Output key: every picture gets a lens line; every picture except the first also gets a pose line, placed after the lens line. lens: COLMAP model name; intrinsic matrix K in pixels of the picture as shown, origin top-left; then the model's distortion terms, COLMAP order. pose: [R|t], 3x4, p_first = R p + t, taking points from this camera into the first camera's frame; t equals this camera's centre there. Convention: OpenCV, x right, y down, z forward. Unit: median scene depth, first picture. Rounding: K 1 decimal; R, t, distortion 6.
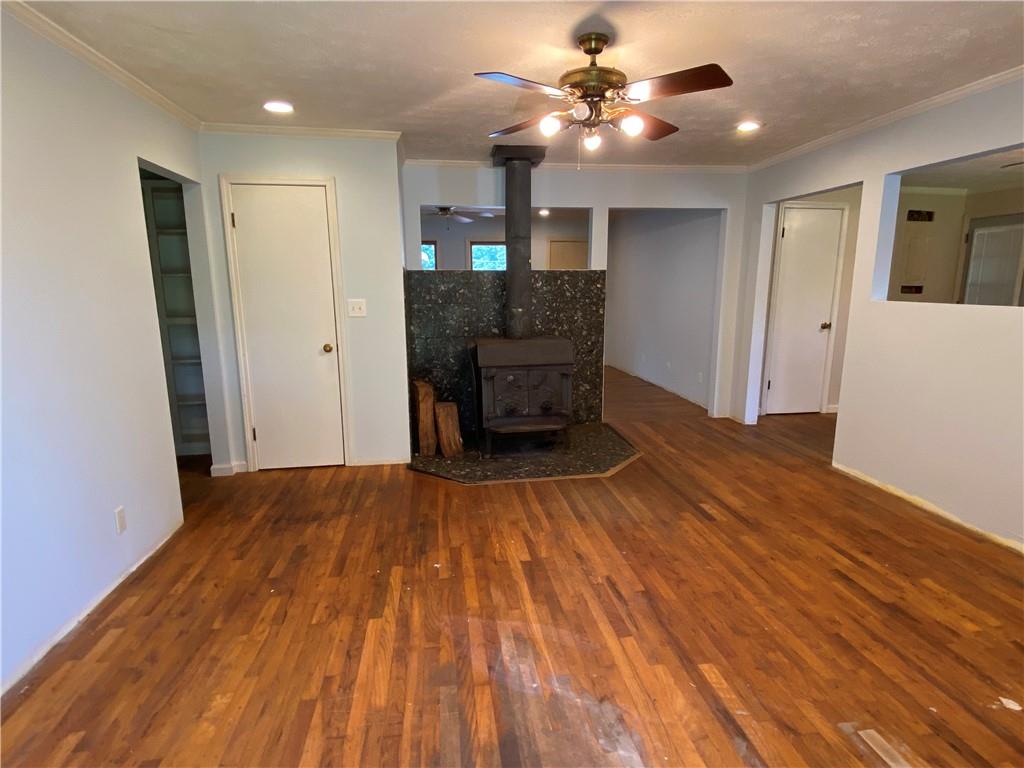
lens RADIAL K [[537.0, 0, 513.6], [0, 537.0, 385.8], [0, 0, 1]] dist [0.066407, -0.062616]
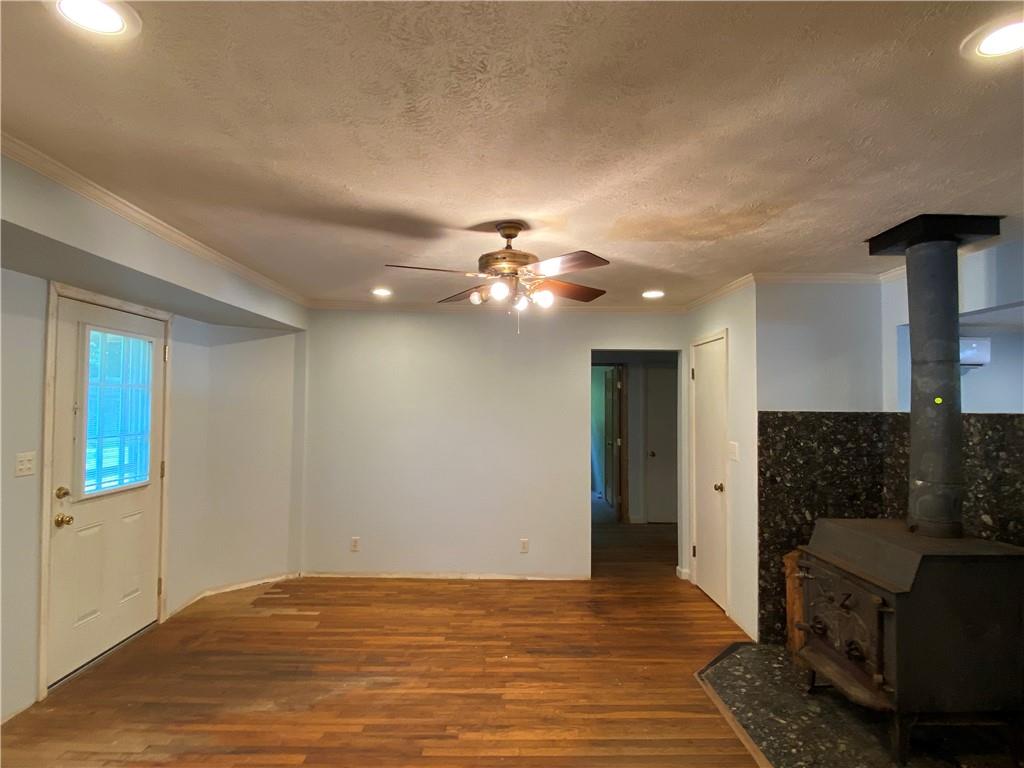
lens RADIAL K [[544.2, 0, 514.9], [0, 544.2, 386.6], [0, 0, 1]] dist [0.048186, -0.047386]
pose [[-0.119755, -0.028013, -0.992408, 0.847173], [-0.191641, 0.981454, -0.004578, -0.202745], [0.974132, 0.189638, -0.122903, 0.813861]]
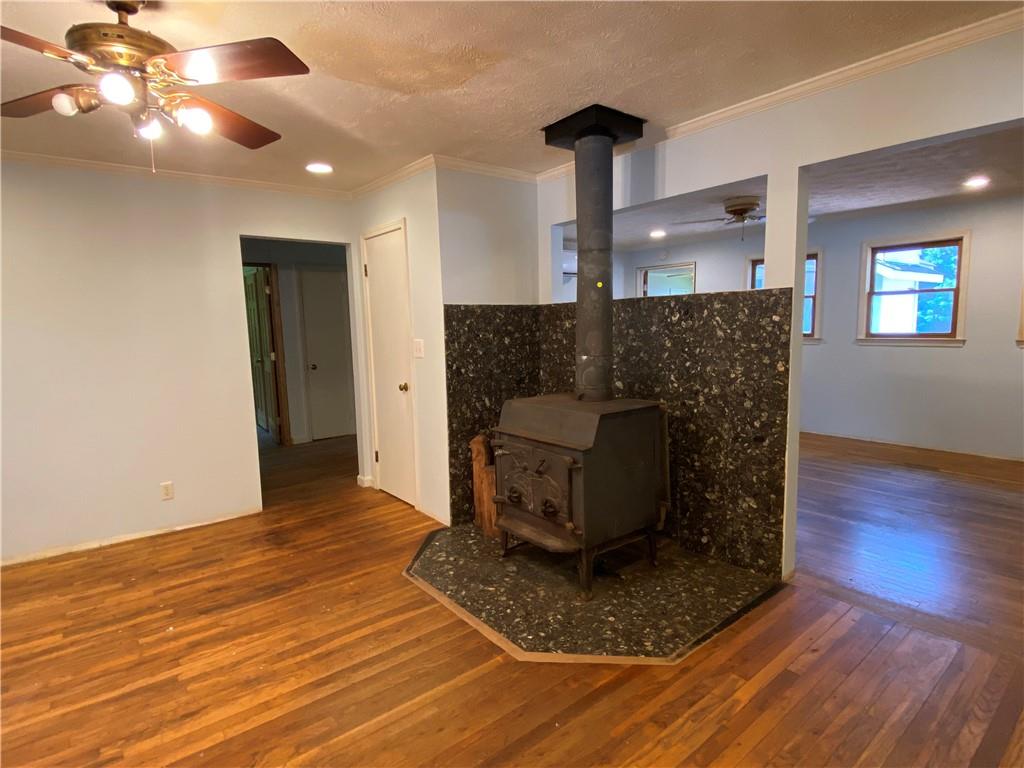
lens RADIAL K [[539.5, 0, 514.6], [0, 539.5, 388.8], [0, 0, 1]] dist [0.047822, -0.041516]
pose [[0.502051, 0.097947, -0.859274, 0.710983], [-0.137890, 0.989922, 0.032274, -0.145215], [0.853775, 0.102282, 0.510497, 0.757802]]
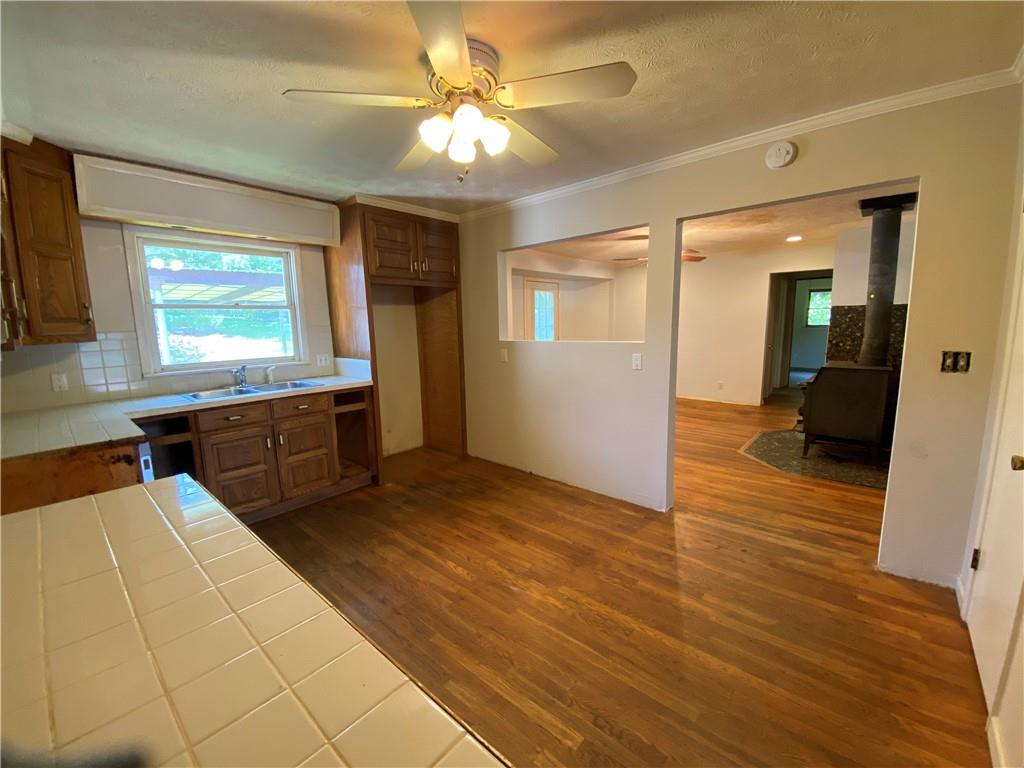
lens RADIAL K [[413.9, 0, 511.2], [0, 413.9, 382.2], [0, 0, 1]] dist [0.034990, -0.029158]
pose [[-0.759897, 0.115730, -0.639658, 1.491990], [-0.095412, 0.953510, 0.285859, -0.304687], [0.643003, 0.278255, -0.713528, 1.520222]]
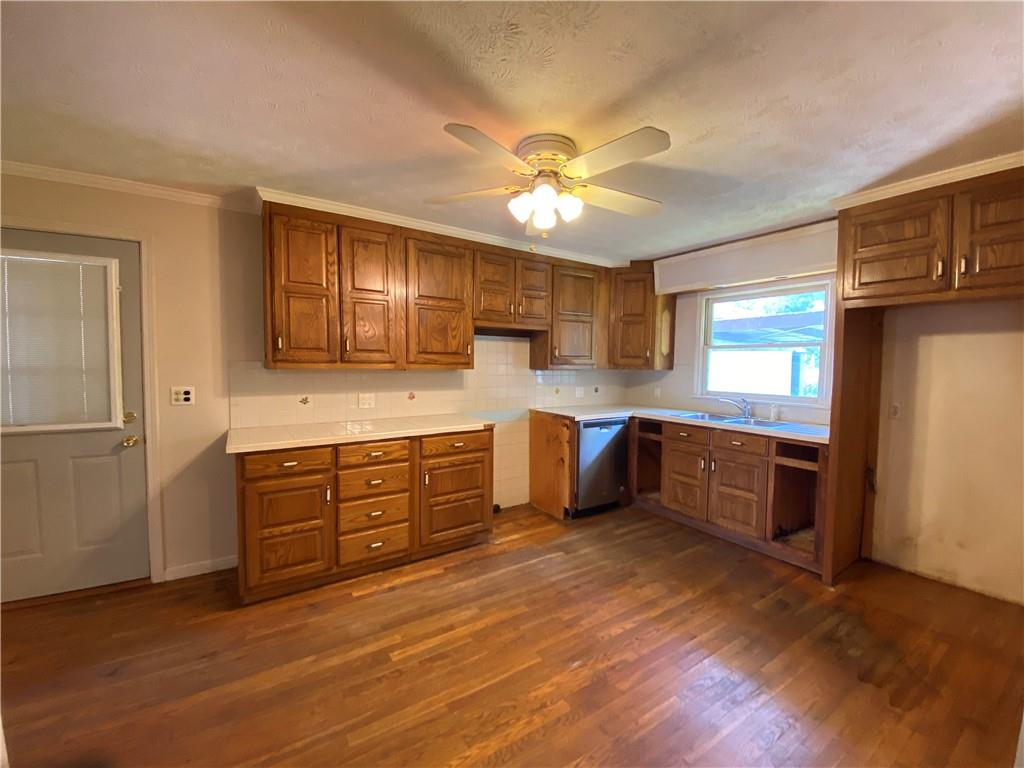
lens RADIAL K [[413.9, 0, 511.2], [0, 413.9, 382.2], [0, 0, 1]] dist [0.034990, -0.029158]
pose [[-0.417855, -0.040114, 0.907628, 0.650197], [0.160029, 0.980155, 0.116994, -0.268984], [-0.894309, 0.194133, -0.403143, 1.382926]]
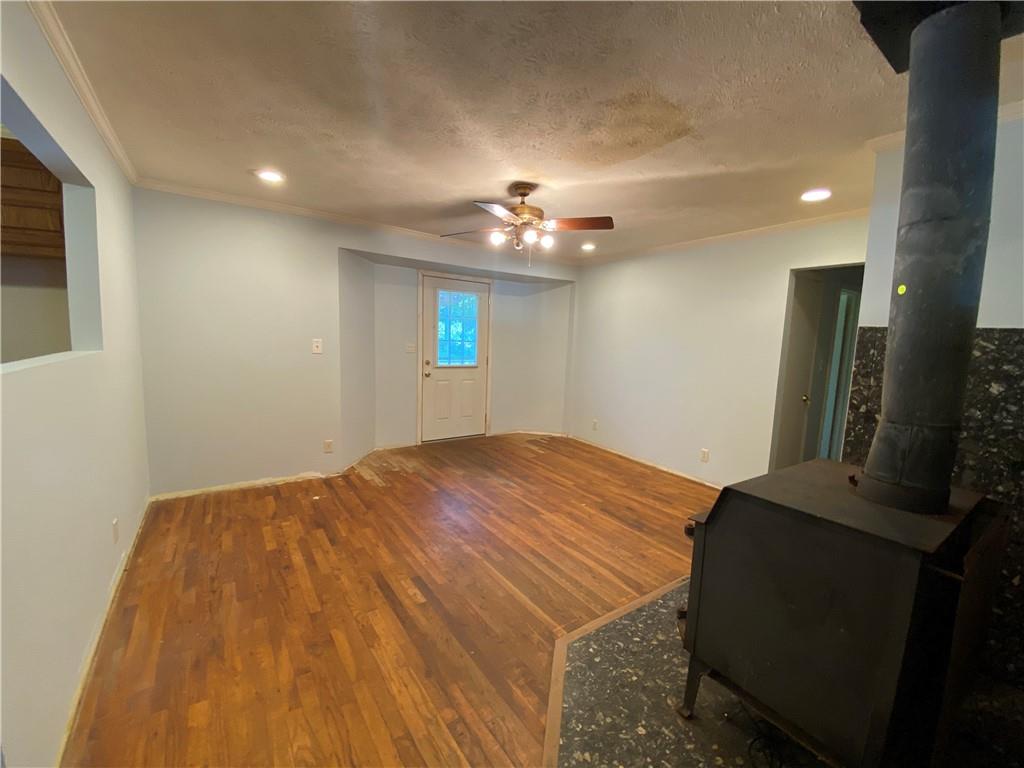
lens RADIAL K [[413.9, 0, 511.2], [0, 413.9, 382.2], [0, 0, 1]] dist [0.034990, -0.029158]
pose [[-0.894155, 0.021414, -0.447246, 0.490960], [-0.113456, 0.955423, 0.272571, -0.281270], [0.433146, 0.294464, -0.851866, 1.463635]]
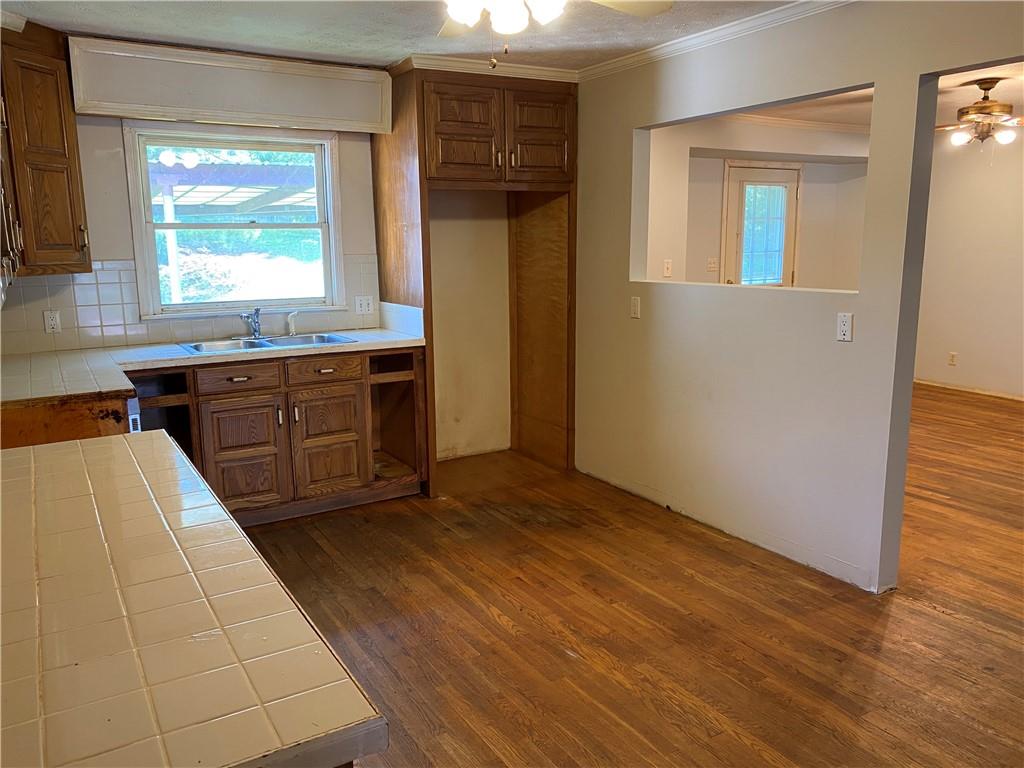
lens RADIAL K [[785.0, 0, 499.0], [0, 785.0, 384.2], [0, 0, 1]] dist [0.049744, -0.072431]
pose [[-0.925082, 0.086693, -0.369739, 1.464723], [-0.052394, 0.935151, 0.350354, -0.367785], [0.376135, 0.343479, -0.860549, 1.739467]]
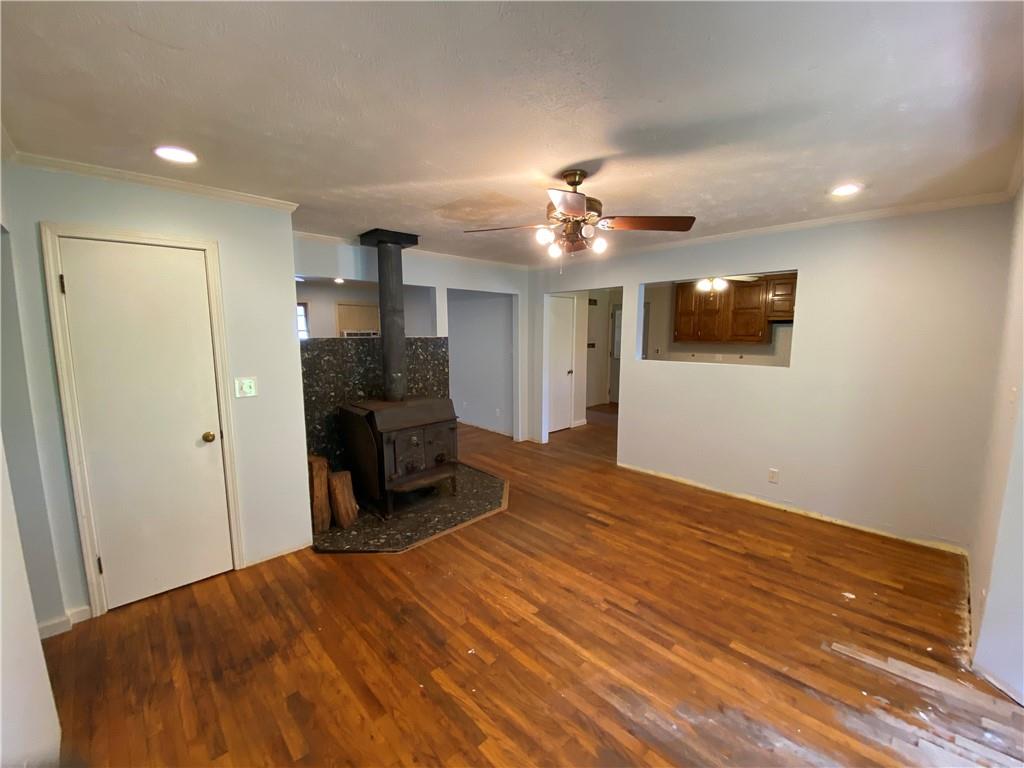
lens RADIAL K [[413.9, 0, 511.2], [0, 413.9, 382.2], [0, 0, 1]] dist [0.034990, -0.029158]
pose [[0.817099, -0.068885, 0.572367, -0.373454], [0.106744, 0.993746, -0.032788, -0.094782], [-0.566529, 0.087888, 0.819342, 0.223635]]
